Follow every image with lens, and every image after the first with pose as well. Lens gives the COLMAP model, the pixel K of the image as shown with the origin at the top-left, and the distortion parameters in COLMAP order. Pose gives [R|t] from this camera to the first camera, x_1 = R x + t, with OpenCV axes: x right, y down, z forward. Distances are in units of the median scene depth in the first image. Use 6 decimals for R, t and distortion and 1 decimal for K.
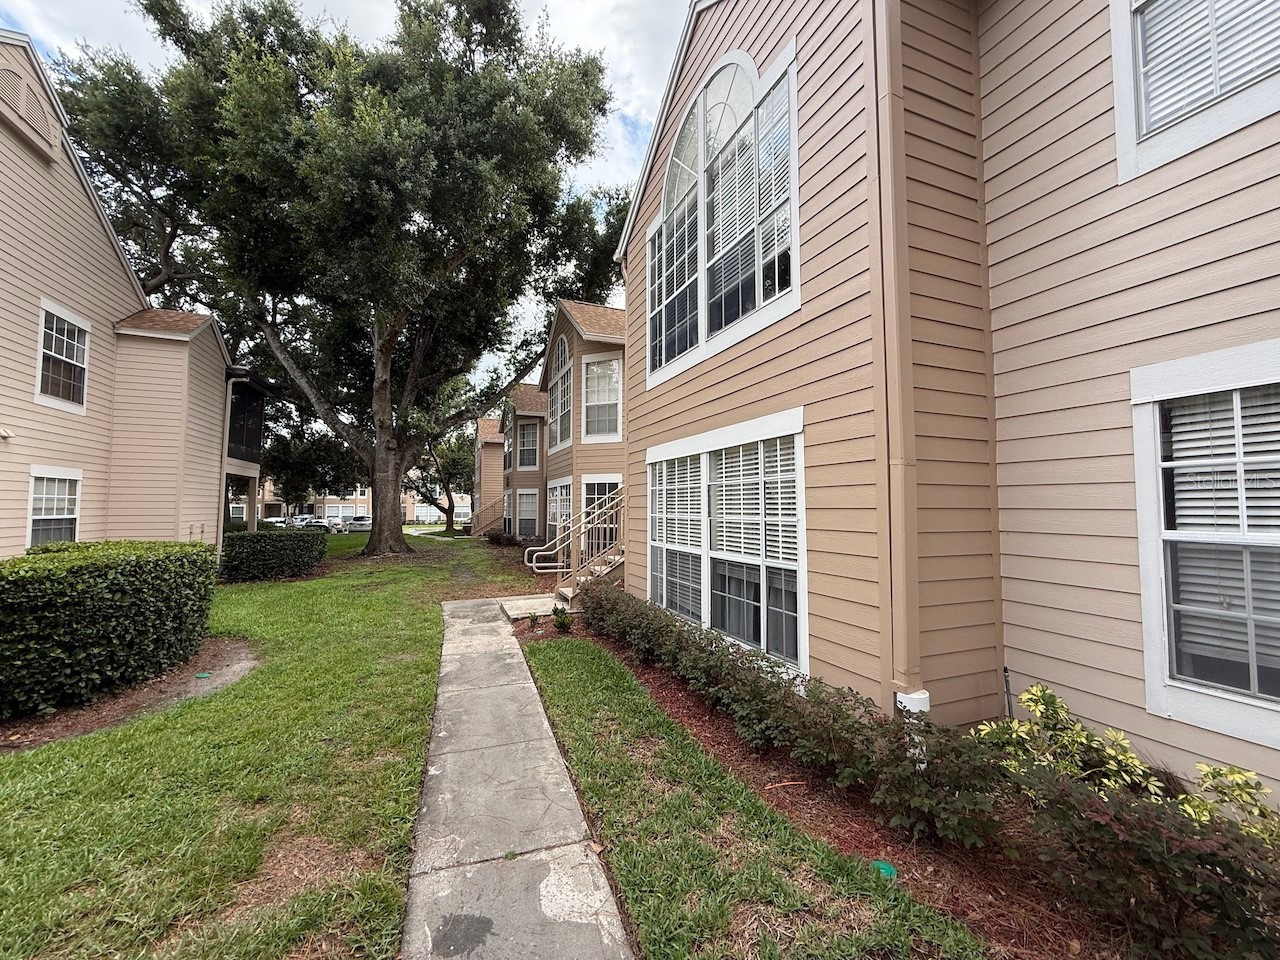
lens RADIAL K [[509.6, 0, 640.0], [0, 509.6, 480.0], [0, 0, 1]] dist [0.000772, -0.000226]
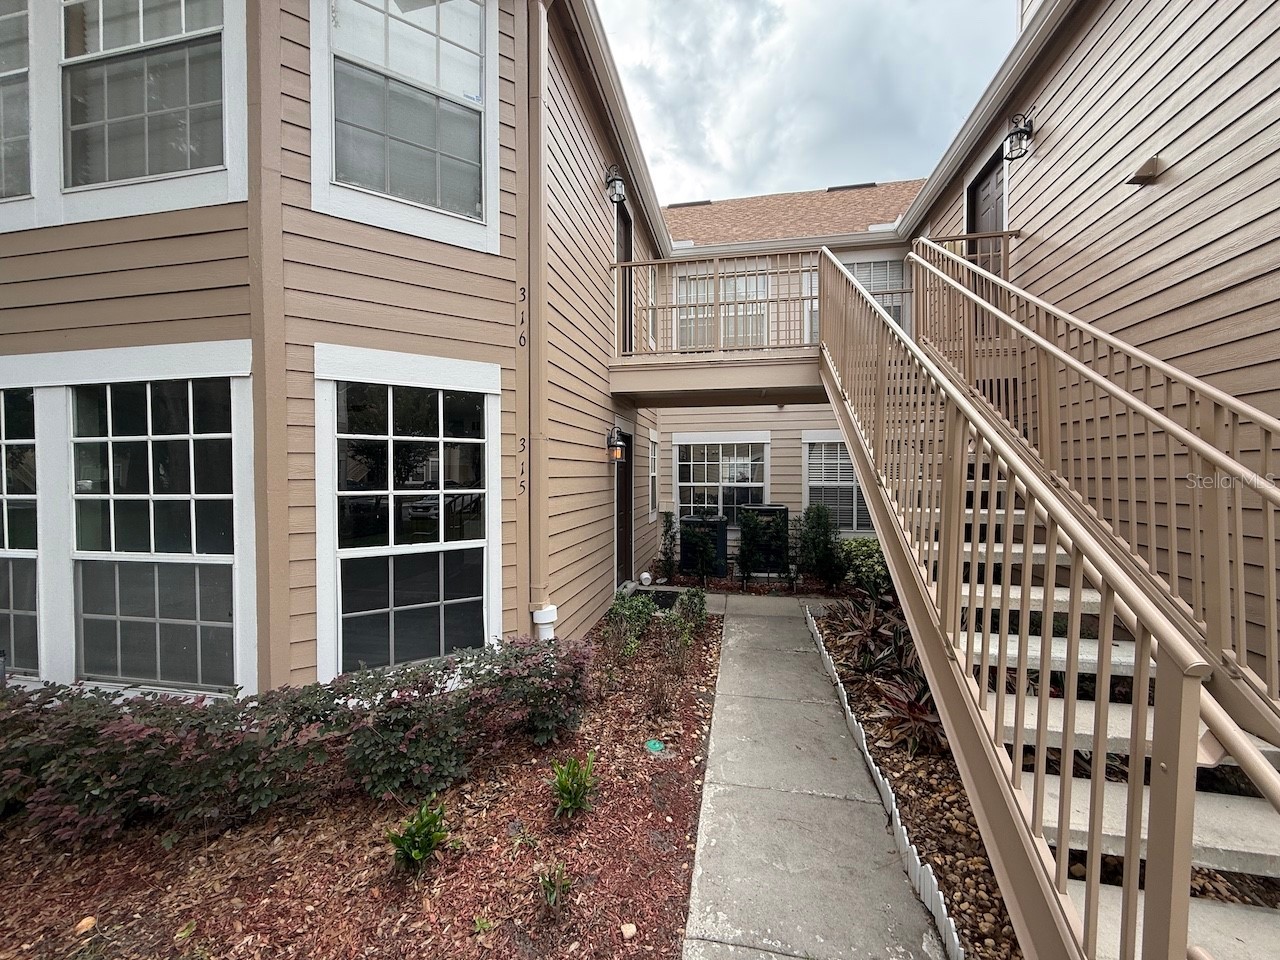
lens RADIAL K [[517.9, 0, 647.6], [0, 517.9, 481.5], [0, 0, 1]] dist [-0.000861, -0.000279]
pose [[0.510320, -0.017015, 0.859816, -0.044414], [-0.034477, 0.998596, 0.040224, 0.007126], [-0.859293, -0.050171, 0.509016, 0.135380]]
